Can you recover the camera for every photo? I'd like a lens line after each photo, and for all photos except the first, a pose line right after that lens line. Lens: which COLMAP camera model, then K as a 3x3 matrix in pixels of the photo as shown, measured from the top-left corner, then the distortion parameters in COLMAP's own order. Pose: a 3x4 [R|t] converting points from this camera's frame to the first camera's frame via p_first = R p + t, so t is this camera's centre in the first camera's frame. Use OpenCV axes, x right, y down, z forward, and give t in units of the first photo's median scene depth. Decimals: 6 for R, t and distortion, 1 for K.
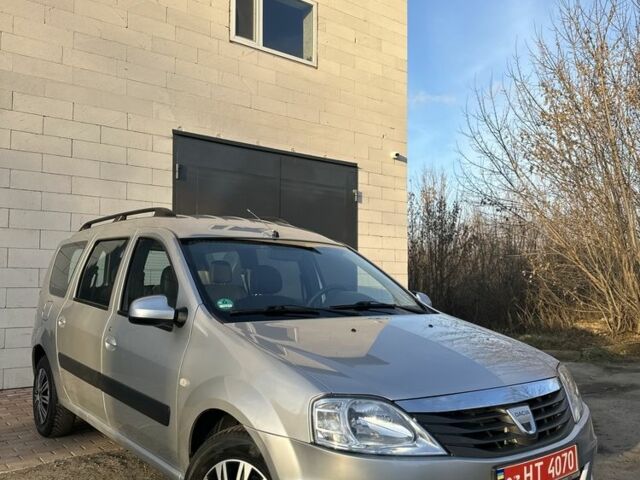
lens RADIAL K [[599.4, 0, 320.0], [0, 599.4, 240.0], [0, 0, 1]] dist [0.188707, -0.401669]
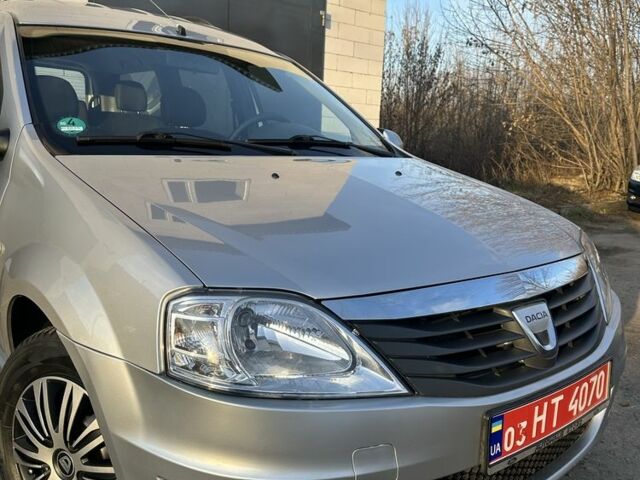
lens RADIAL K [[599.4, 0, 320.0], [0, 599.4, 240.0], [0, 0, 1]] dist [0.188707, -0.401669]
pose [[0.998384, 0.027707, 0.049623, 0.046056], [-0.038928, 0.969532, 0.241852, 0.039310], [-0.041410, -0.243393, 0.969043, 0.239880]]
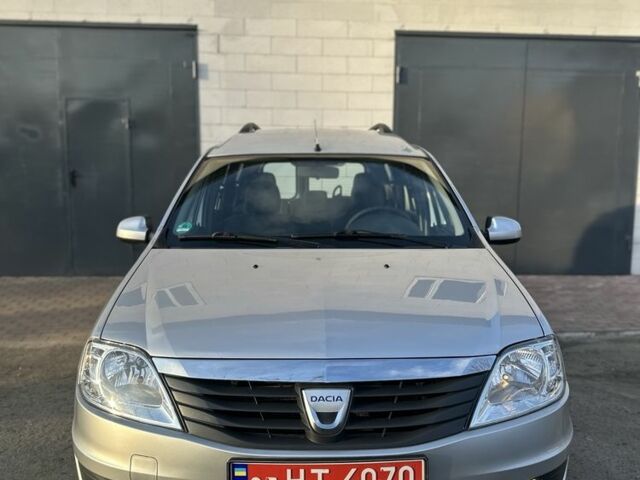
lens RADIAL K [[599.5, 0, 320.0], [0, 599.5, 240.0], [0, 0, 1]] dist [0.019065, 0.004674]
pose [[0.805153, 0.057614, -0.590262, 0.397483], [0.039034, 0.987964, 0.149678, -0.006670], [0.591781, -0.143554, 0.793213, 0.245835]]
